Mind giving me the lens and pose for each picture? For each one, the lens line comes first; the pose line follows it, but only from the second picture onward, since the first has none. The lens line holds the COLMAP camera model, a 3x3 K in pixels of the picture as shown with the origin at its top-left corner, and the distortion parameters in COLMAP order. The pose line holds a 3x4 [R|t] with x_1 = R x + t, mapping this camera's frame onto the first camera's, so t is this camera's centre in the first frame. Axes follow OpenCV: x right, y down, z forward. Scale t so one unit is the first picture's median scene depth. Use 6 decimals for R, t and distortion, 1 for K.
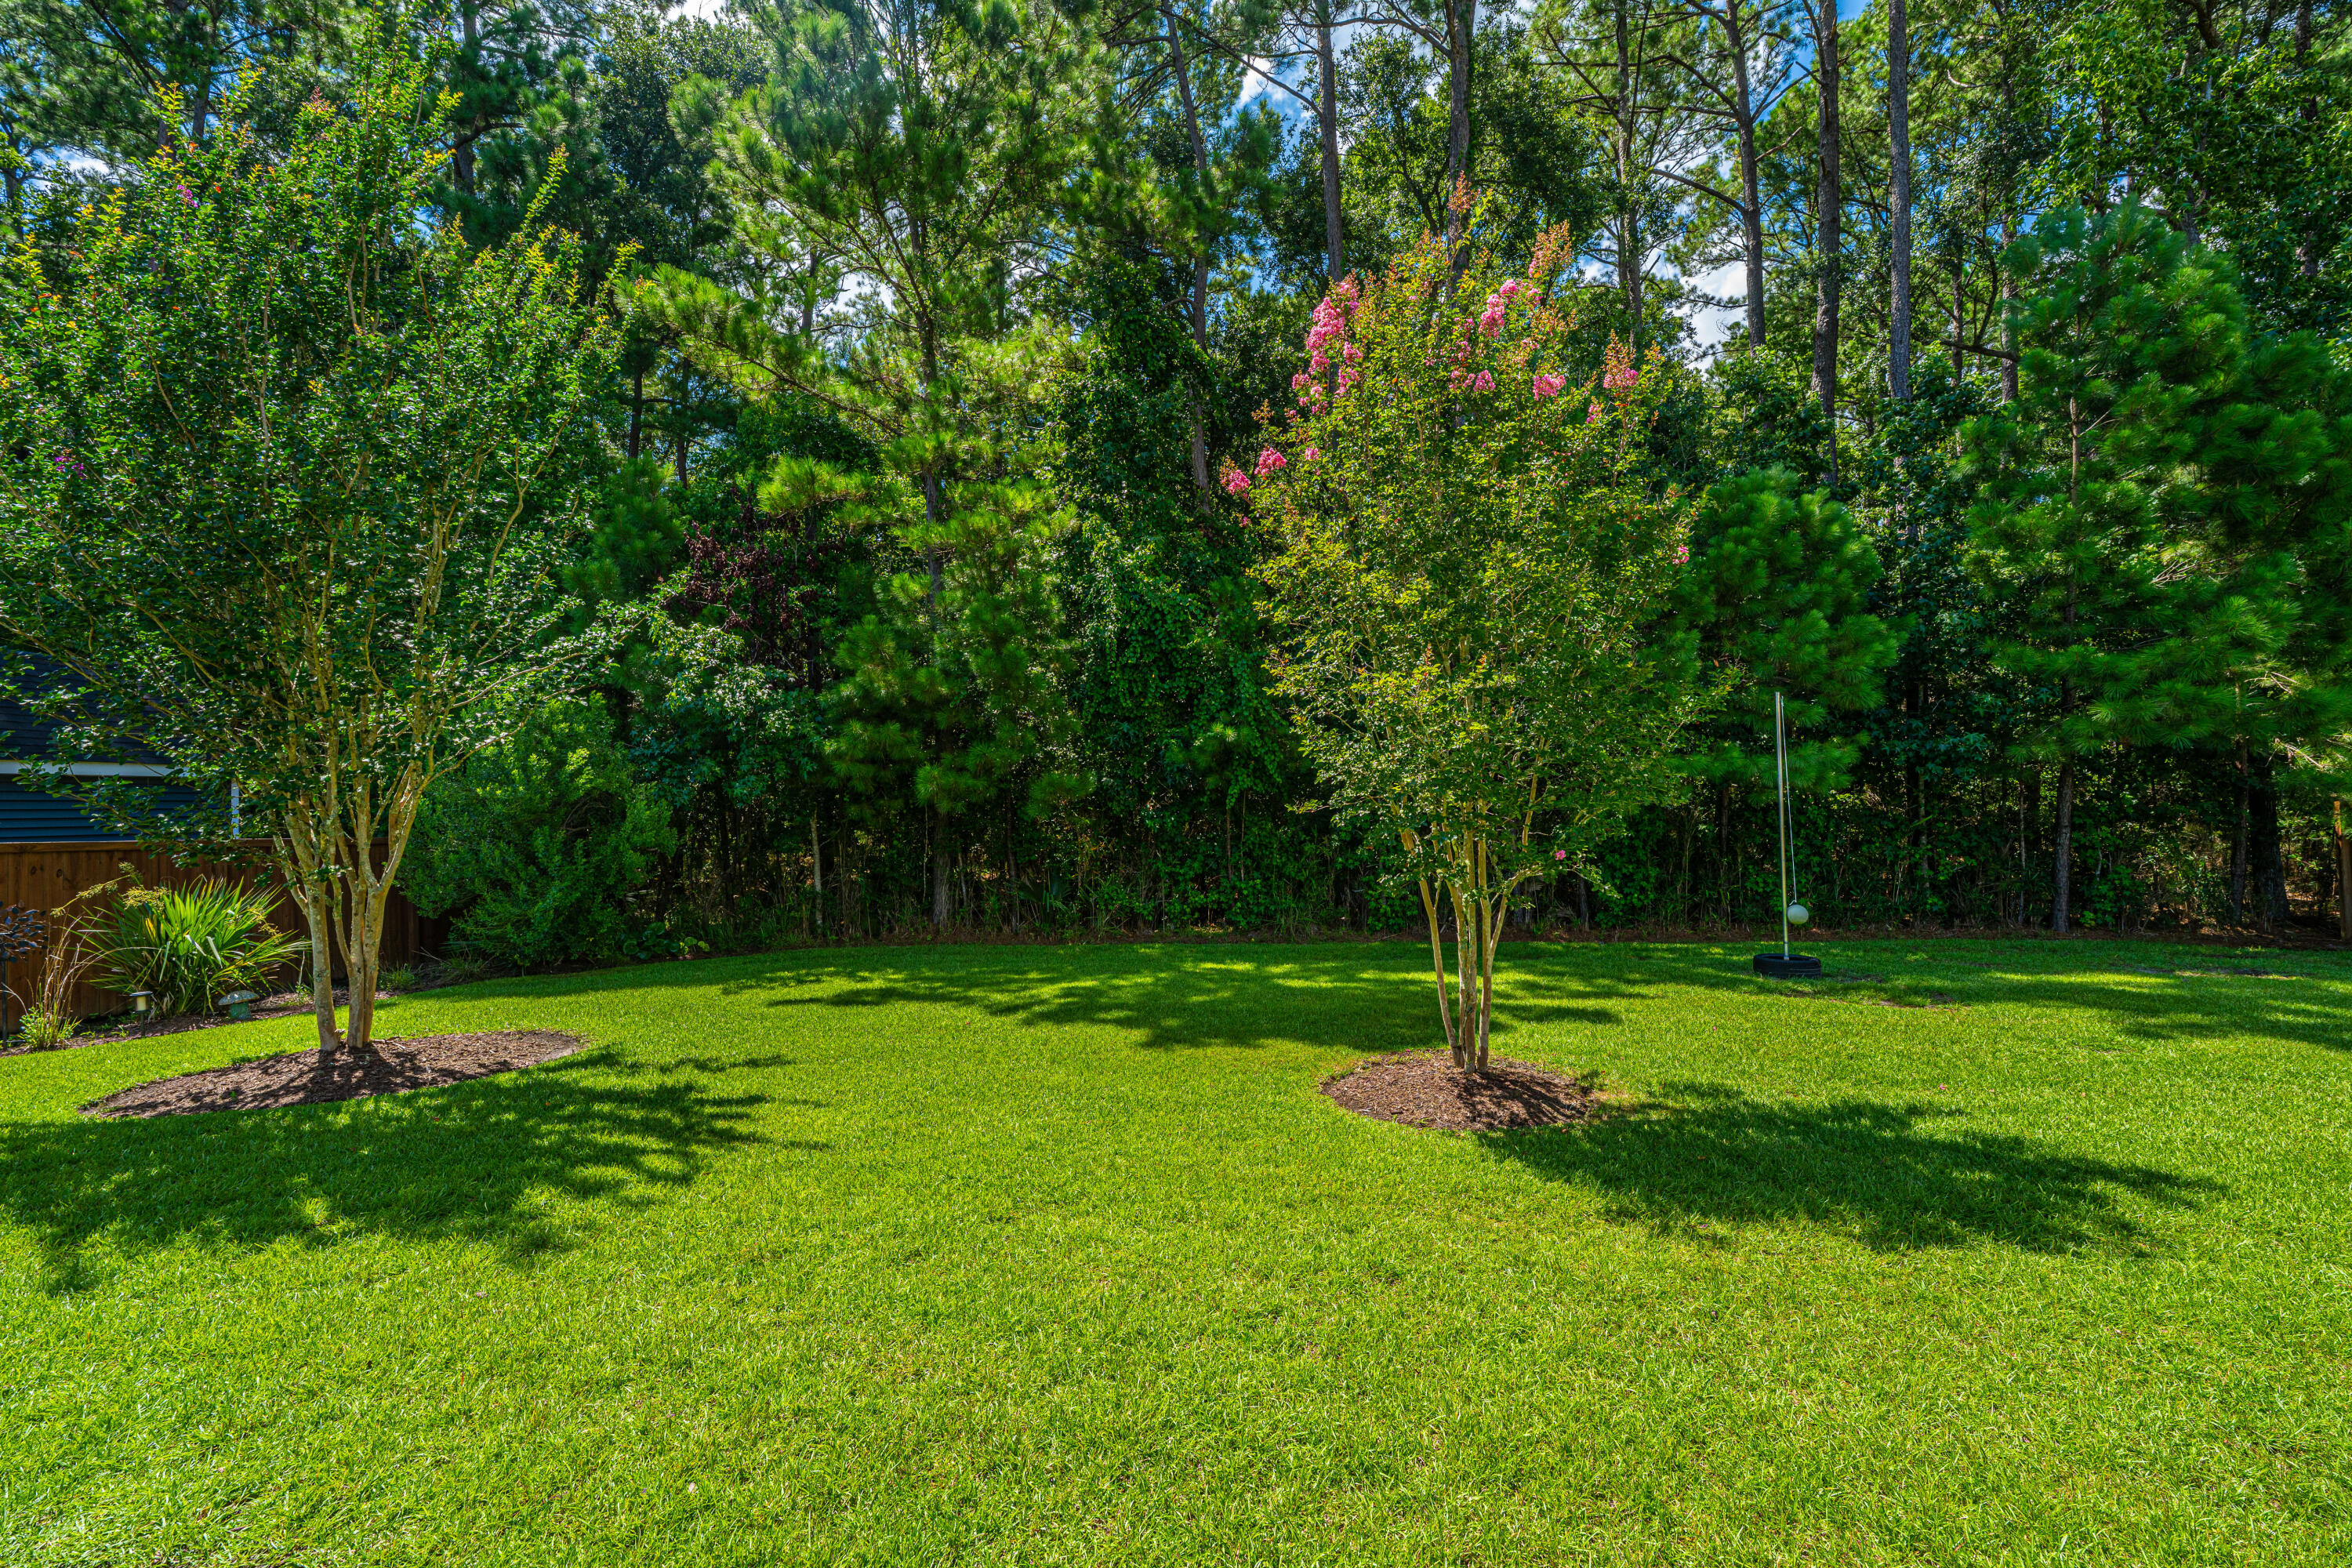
lens RADIAL K [[939.0, 0, 1179.7], [0, 939.0, 780.1], [0, 0, 1]] dist [0.002964, -0.000813]
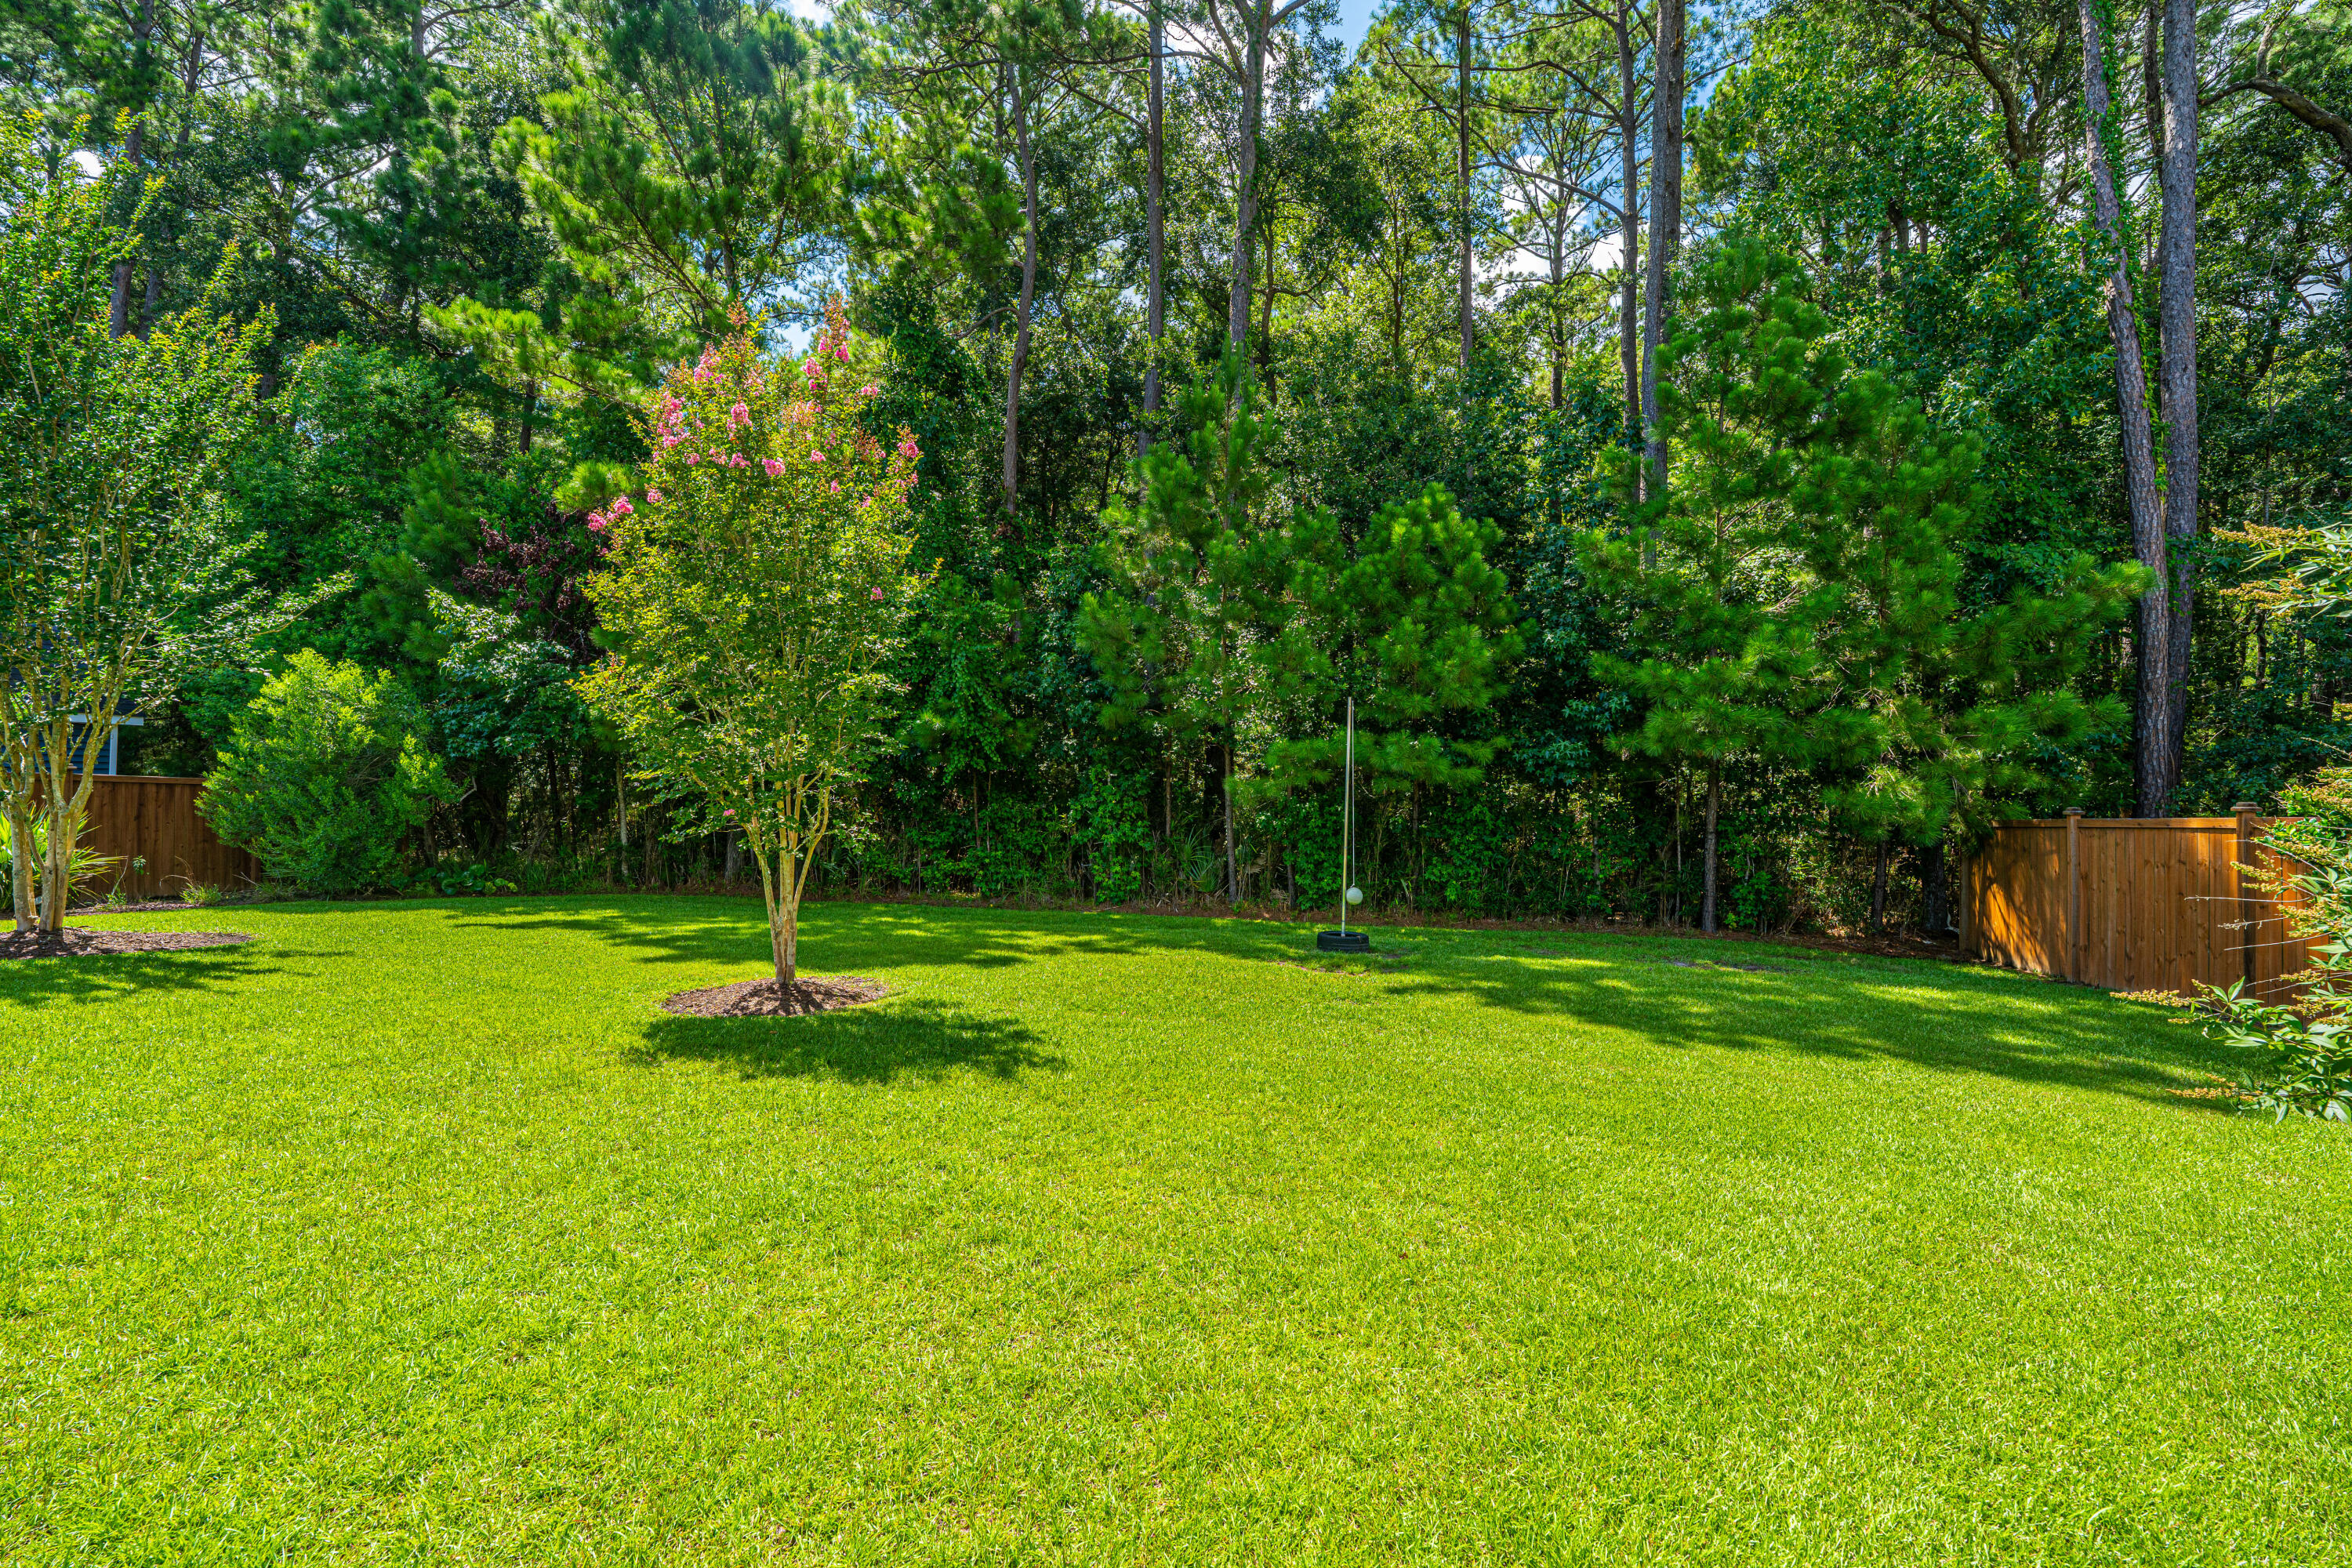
lens RADIAL K [[939.0, 0, 1120.5], [0, 939.0, 779.4], [0, 0, 1]] dist [0.002964, -0.000813]
pose [[0.997336, 0.040515, -0.060656, 0.382096], [-0.039370, 0.999025, 0.019964, -0.006685], [0.061406, -0.017523, 0.997959, -0.118802]]
